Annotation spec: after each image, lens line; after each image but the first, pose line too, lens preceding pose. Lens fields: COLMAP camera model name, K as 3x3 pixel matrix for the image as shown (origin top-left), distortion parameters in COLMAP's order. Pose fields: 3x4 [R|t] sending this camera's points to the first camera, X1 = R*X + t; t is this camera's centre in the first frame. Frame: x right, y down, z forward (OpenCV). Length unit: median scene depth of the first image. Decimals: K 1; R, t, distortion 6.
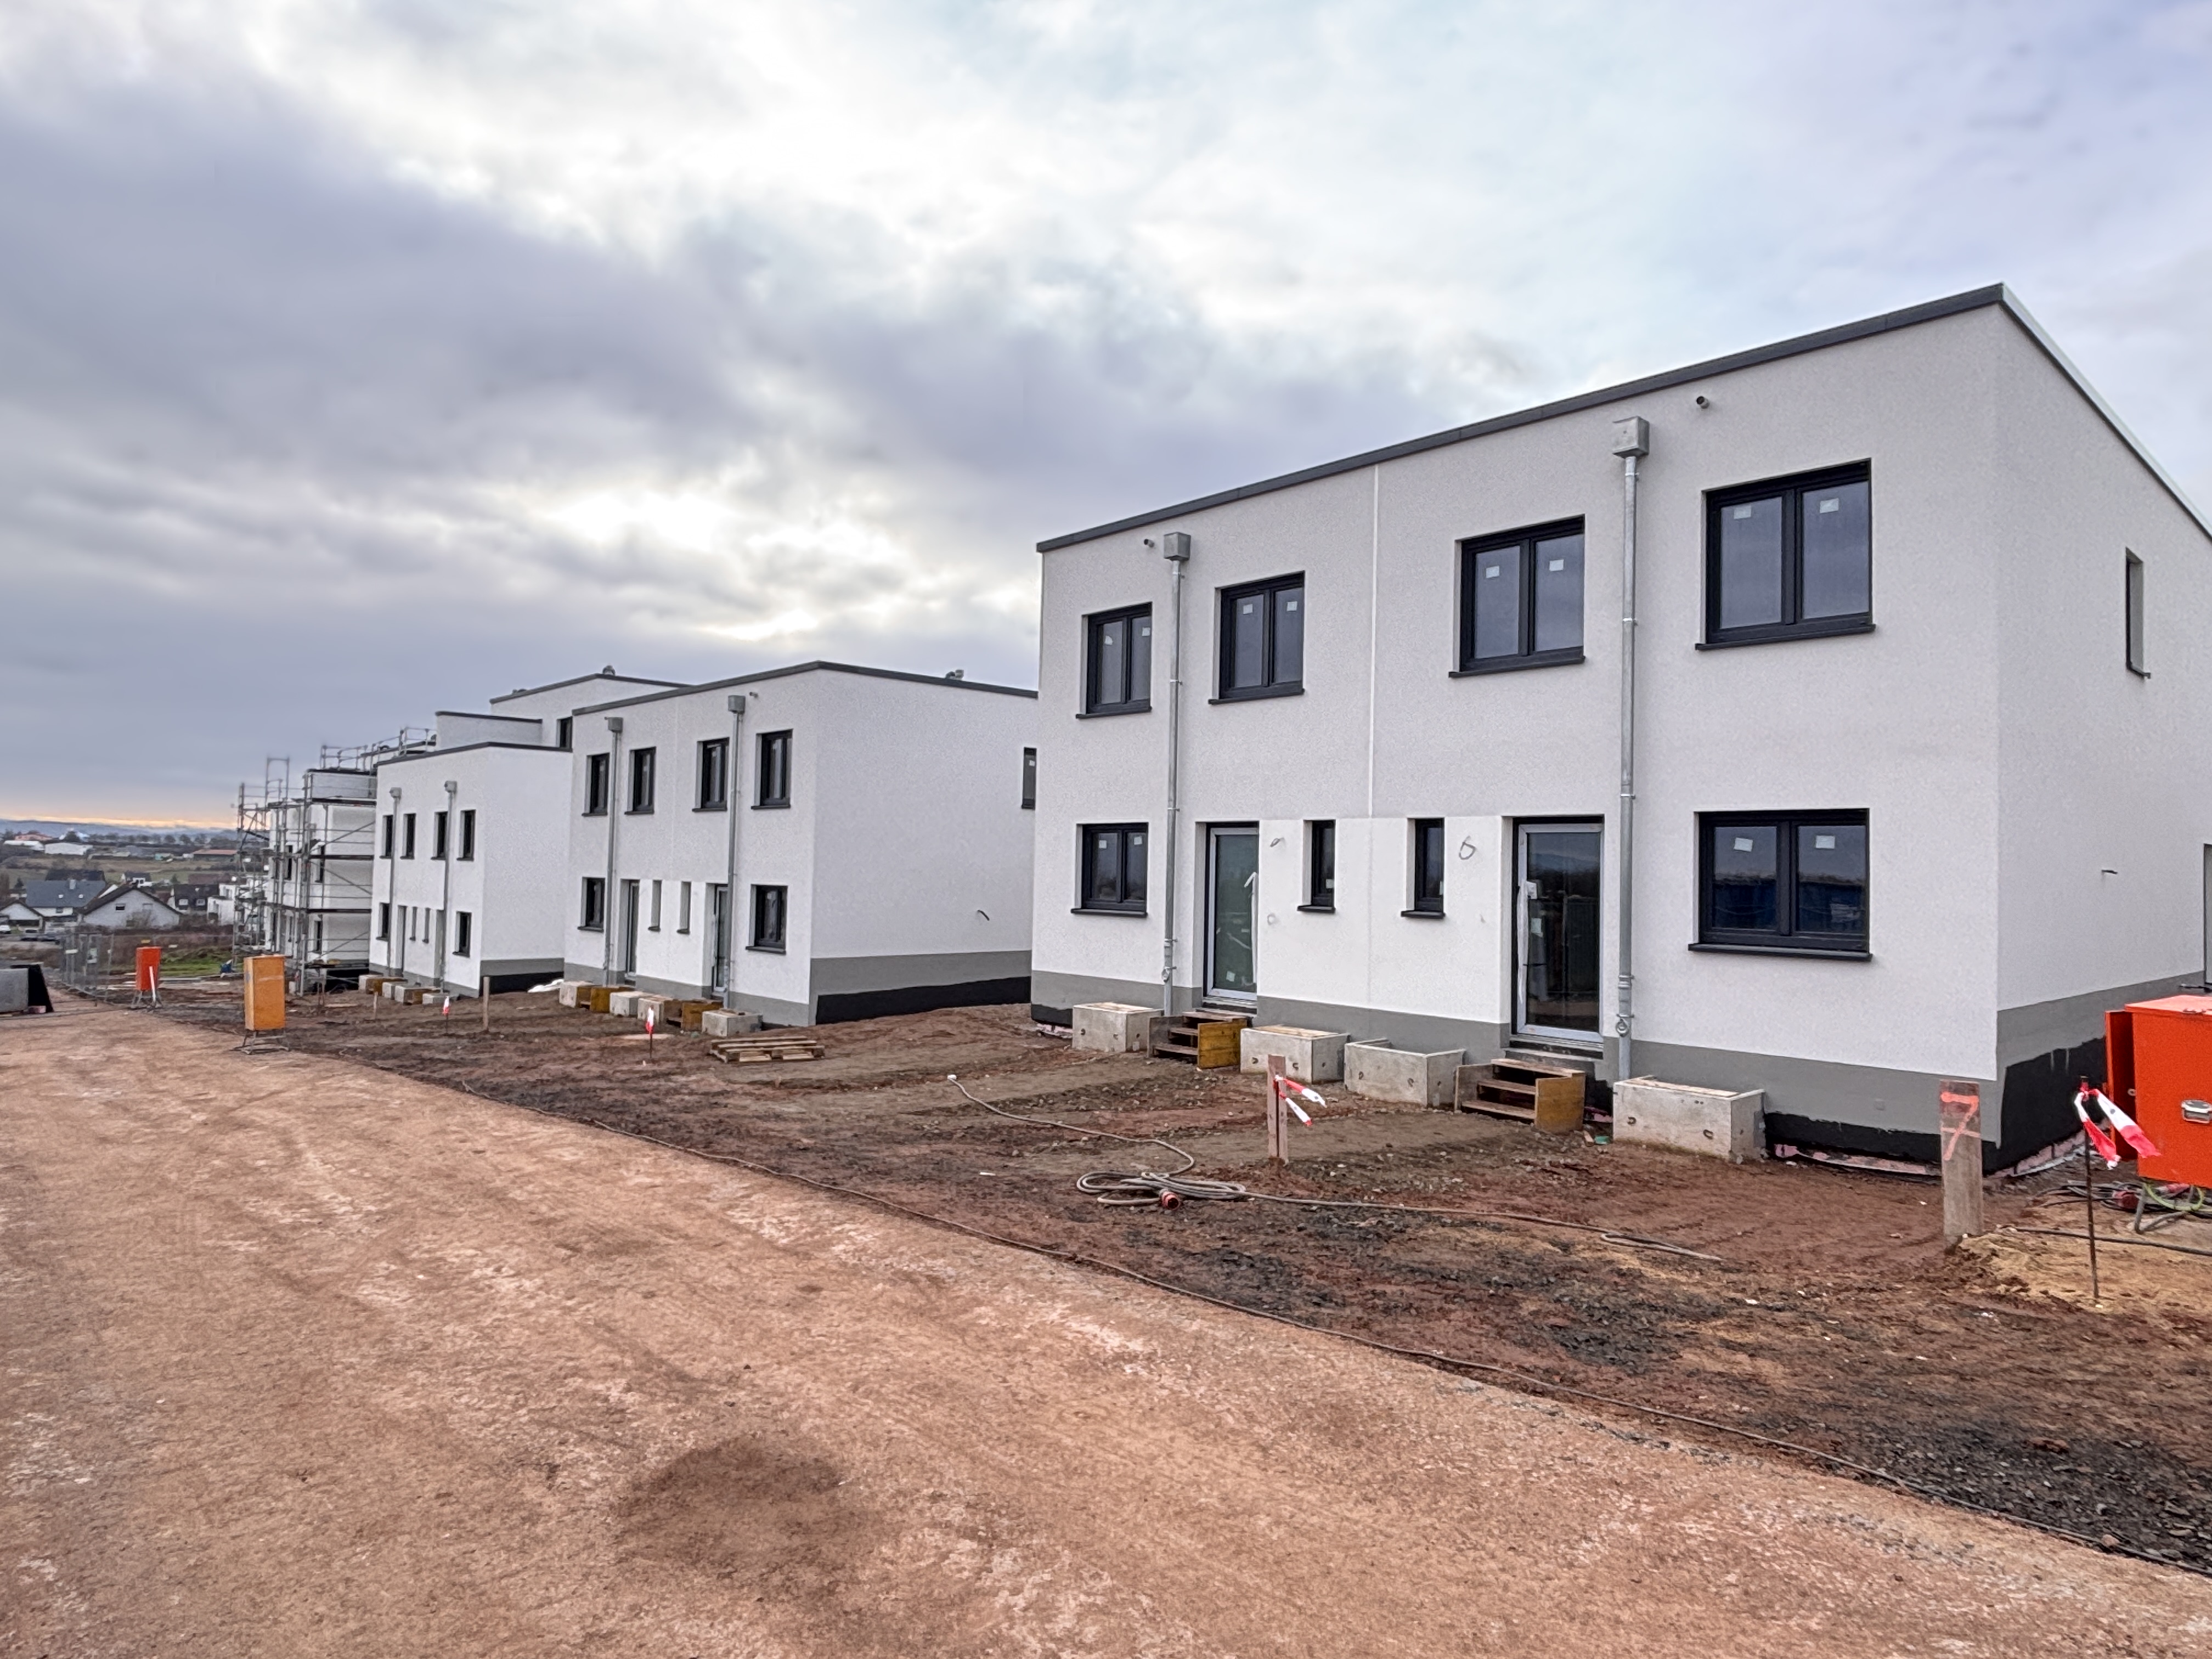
lens RADIAL K [[1283.0, 0, 1106.0], [0, 1283.0, 829.5], [0, 0, 1]] dist [-0.001966, -0.000302]
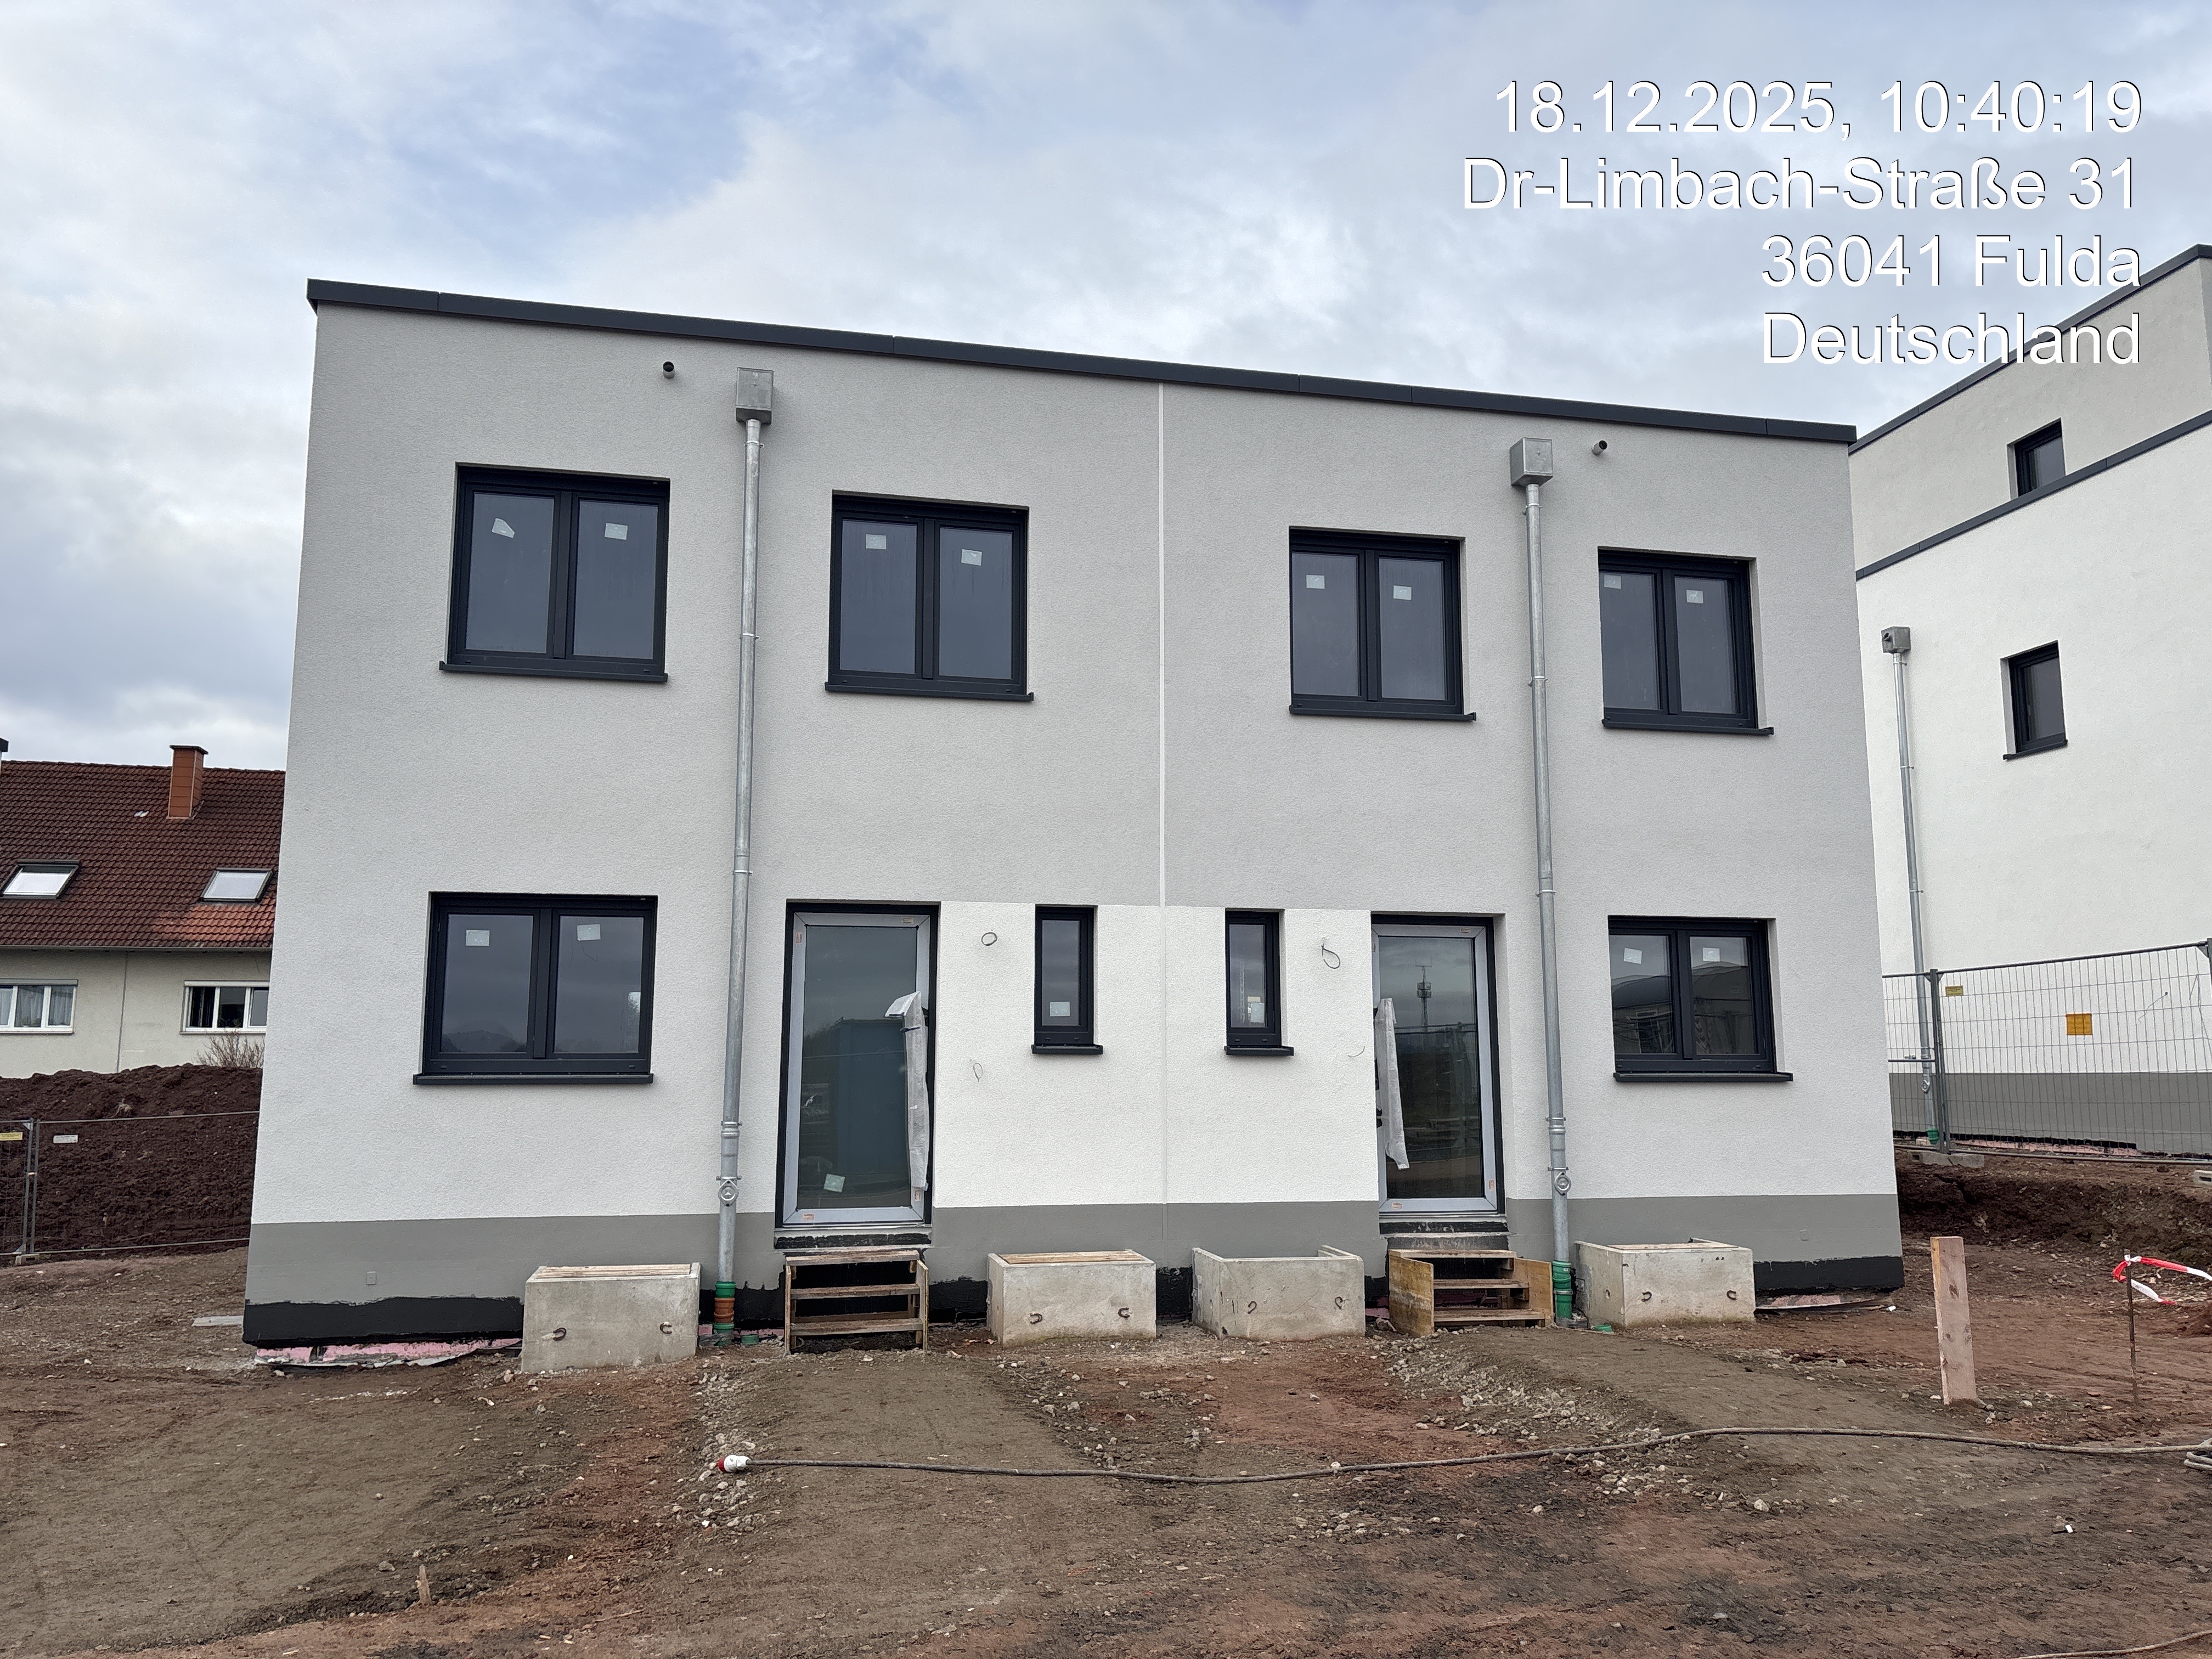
lens RADIAL K [[1666.7, 0, 1108.4], [0, 1666.7, 765.4], [0, 0, 1]] dist [0.033565, -0.000109]
pose [[0.485496, 0.102053, 0.868262, -0.525899], [-0.024560, 0.994363, -0.103141, 0.008127], [-0.873894, 0.028750, 0.485266, 0.571284]]
